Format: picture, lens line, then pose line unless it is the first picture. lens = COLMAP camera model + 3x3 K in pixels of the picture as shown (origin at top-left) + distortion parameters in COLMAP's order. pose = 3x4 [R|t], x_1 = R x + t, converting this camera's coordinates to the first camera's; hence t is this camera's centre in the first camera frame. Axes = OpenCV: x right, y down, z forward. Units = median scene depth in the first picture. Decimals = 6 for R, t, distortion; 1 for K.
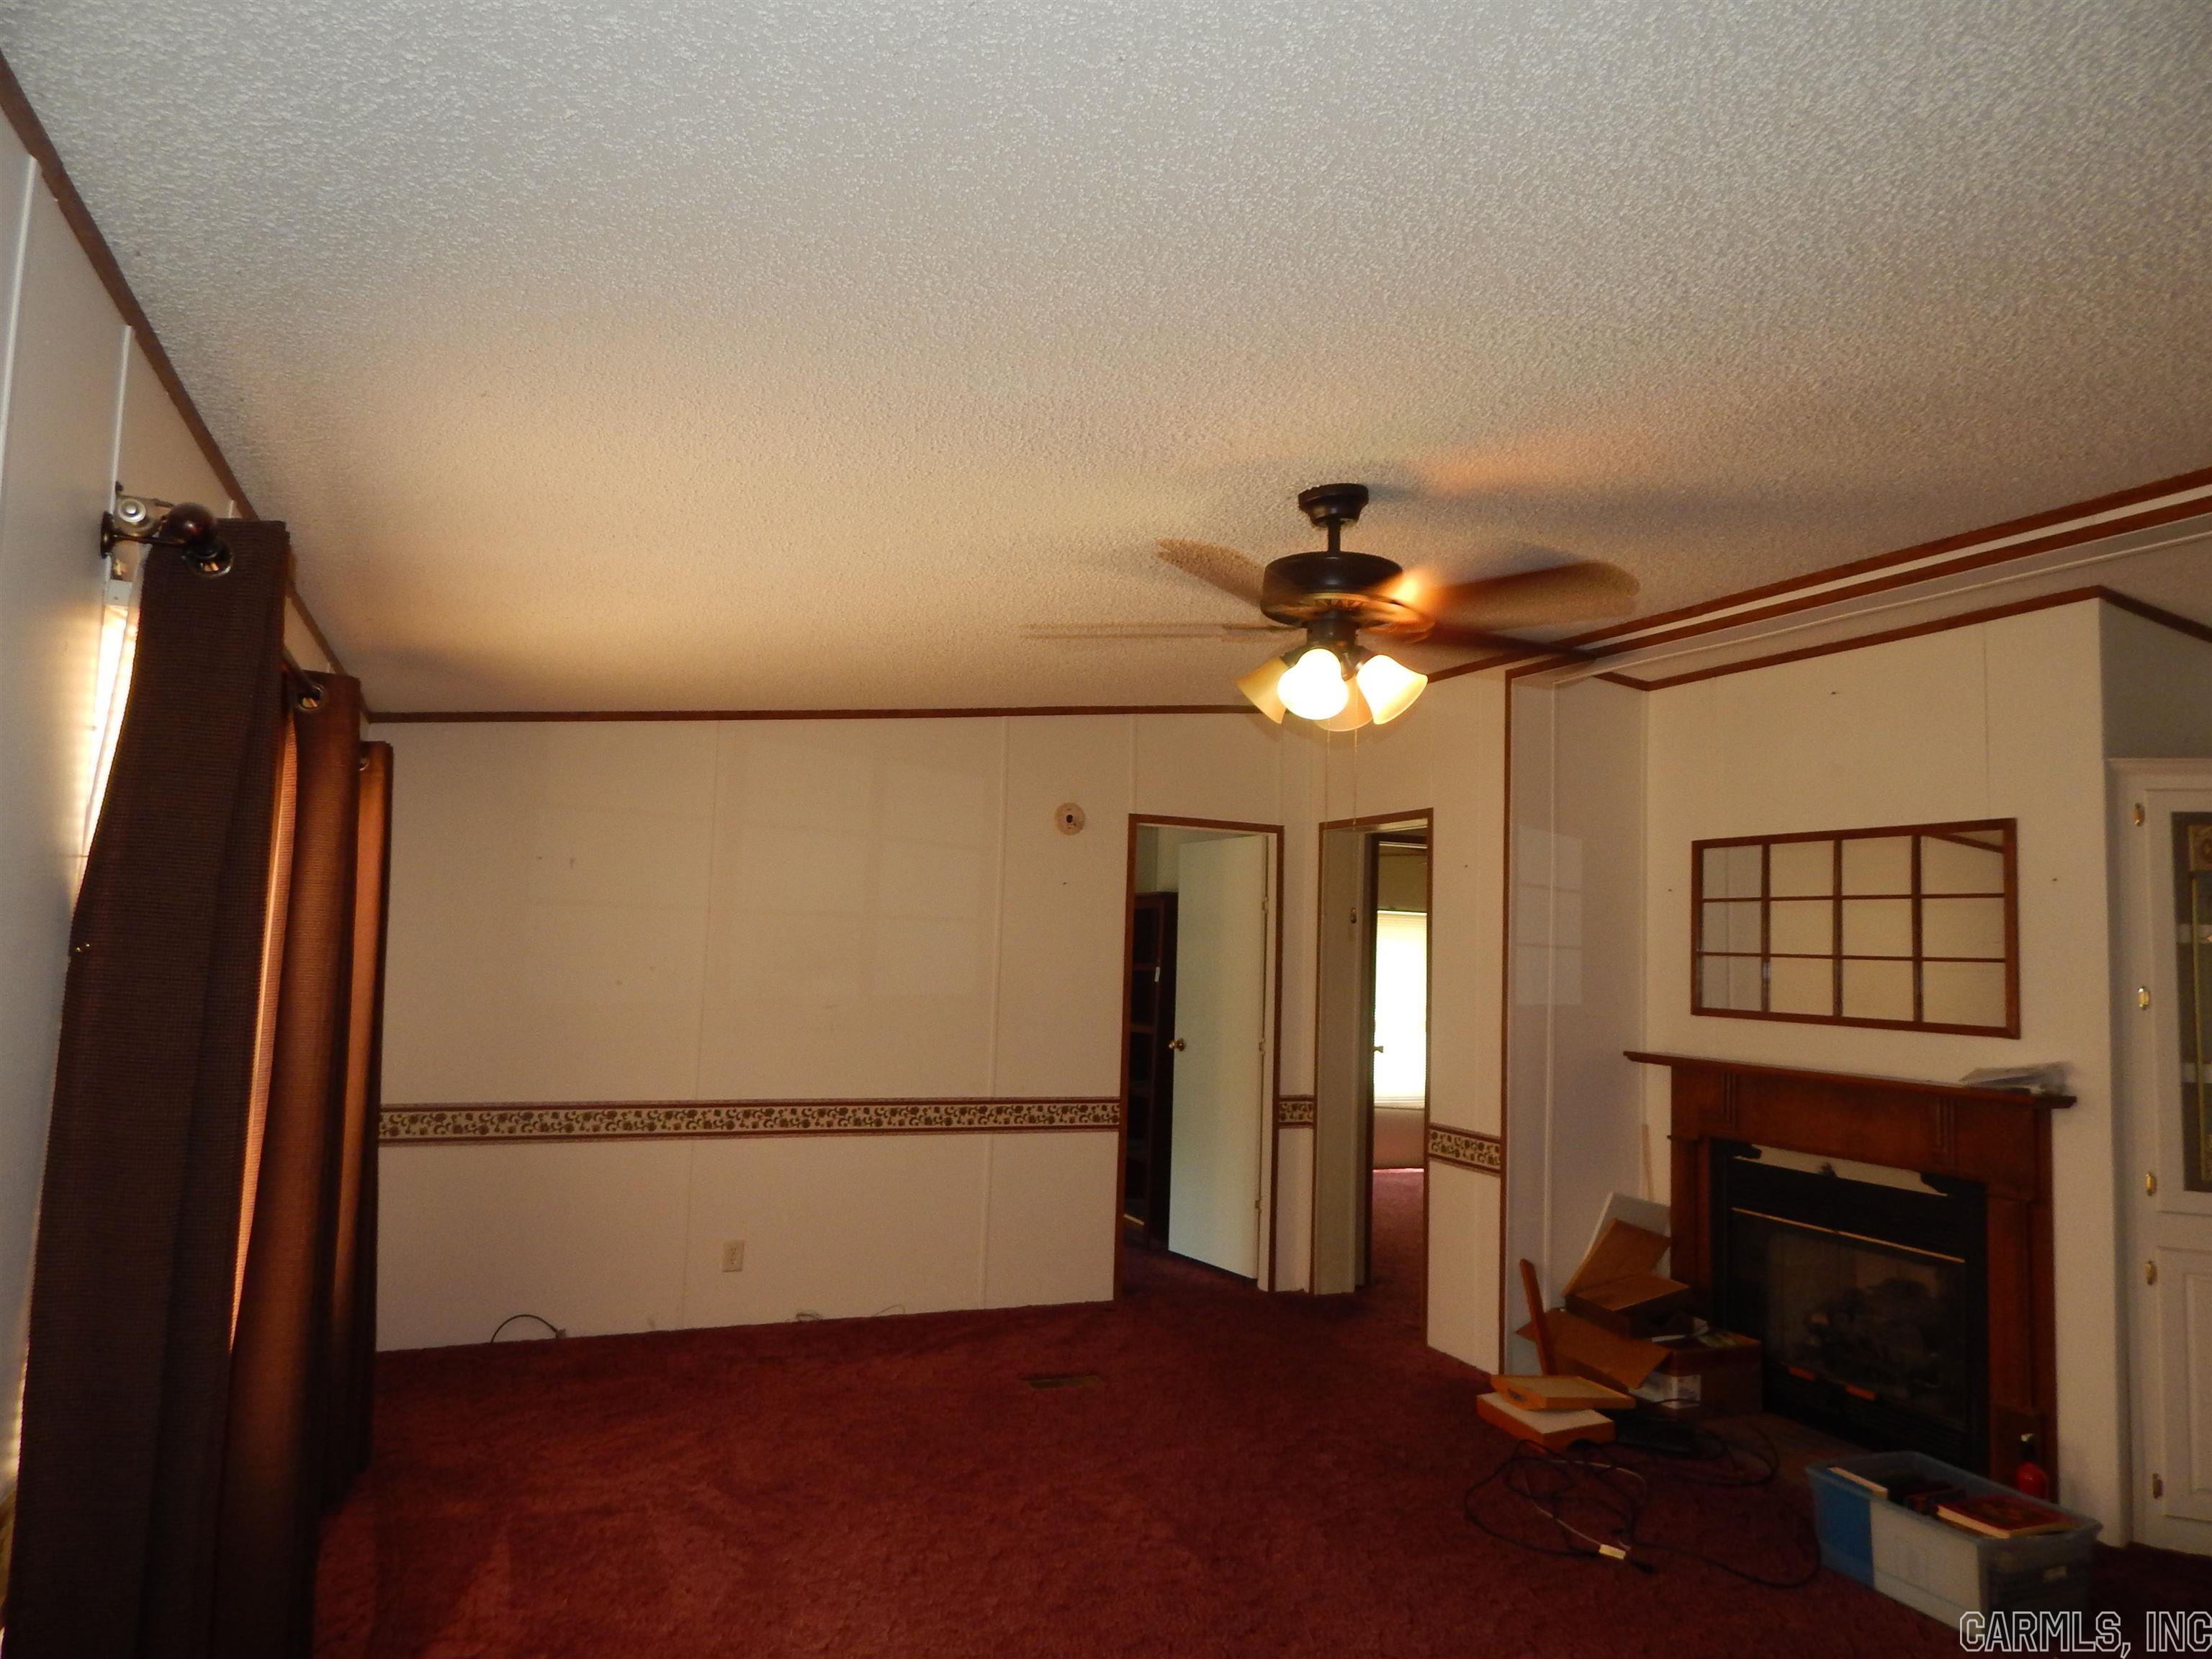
lens RADIAL K [[1480.8, 0, 1094.4], [0, 1480.8, 834.2], [0, 0, 1]] dist [0.011905, -0.014114]
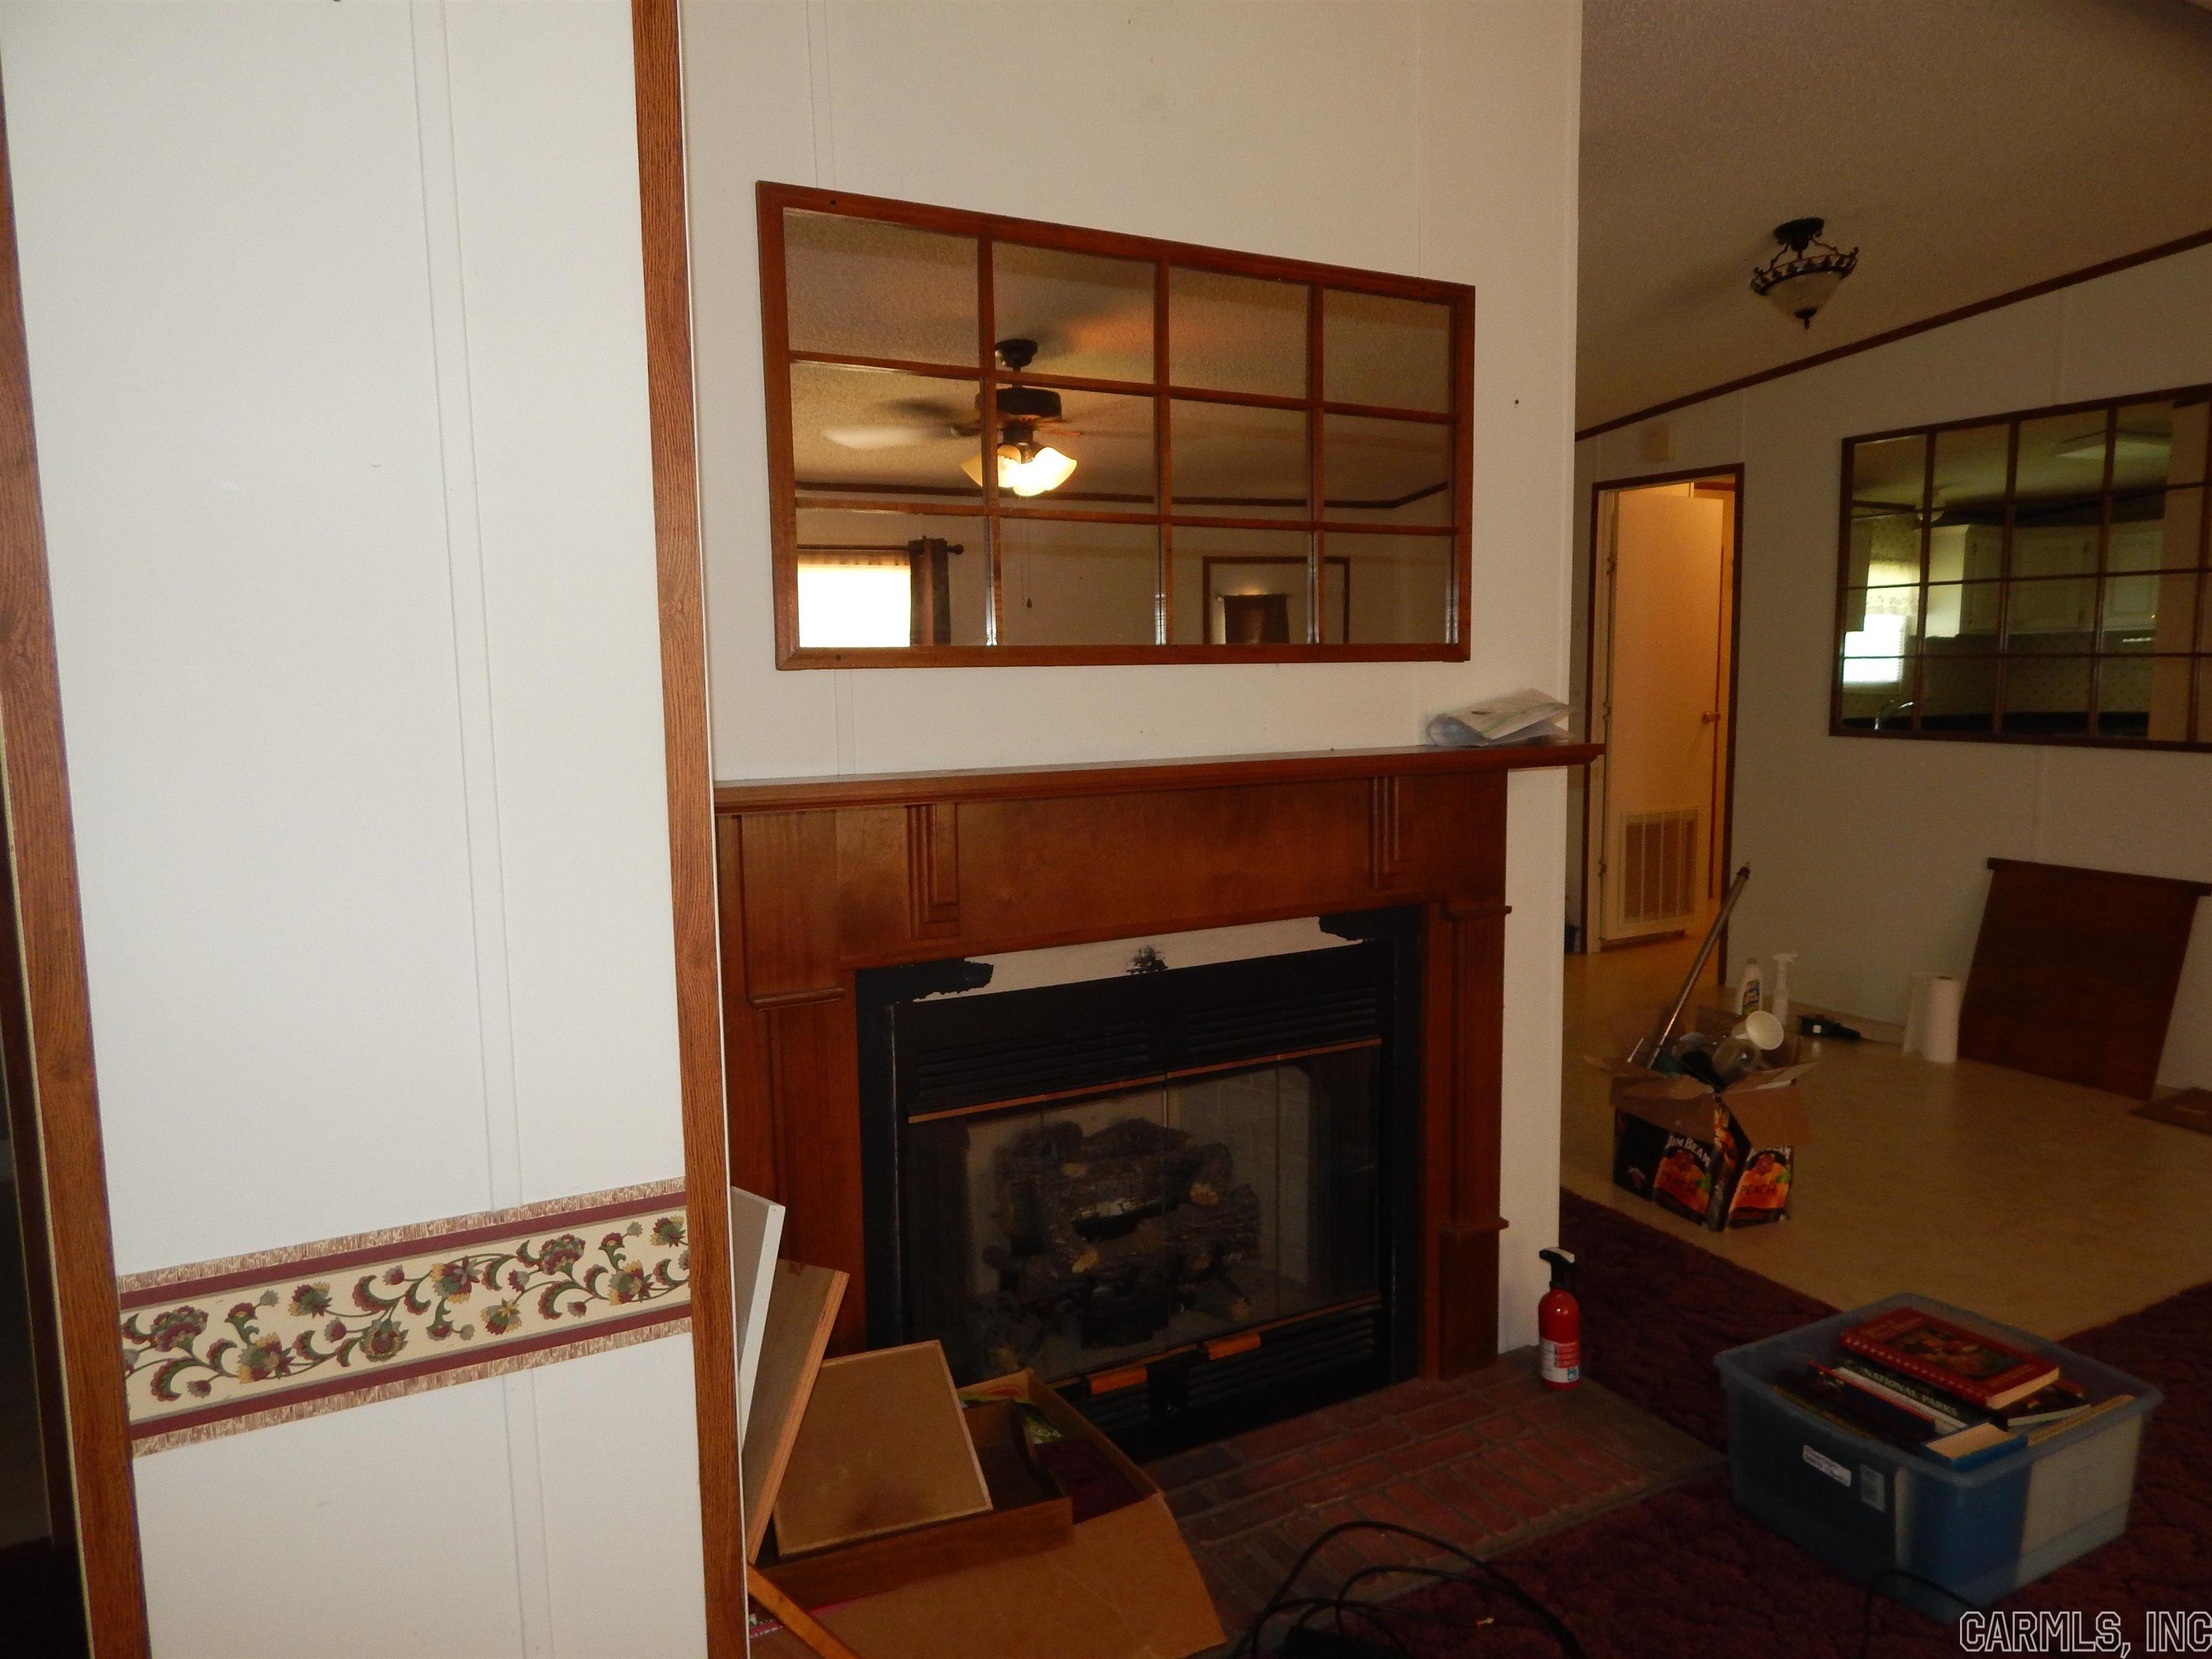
lens RADIAL K [[1480.8, 0, 1105.1], [0, 1480.8, 824.3], [0, 0, 1]] dist [0.011905, -0.014114]
pose [[-0.115100, -0.149921, 0.981975, 0.023732], [-0.070885, 0.987265, 0.142420, 0.113236], [-0.990822, -0.053215, -0.124261, 1.077674]]
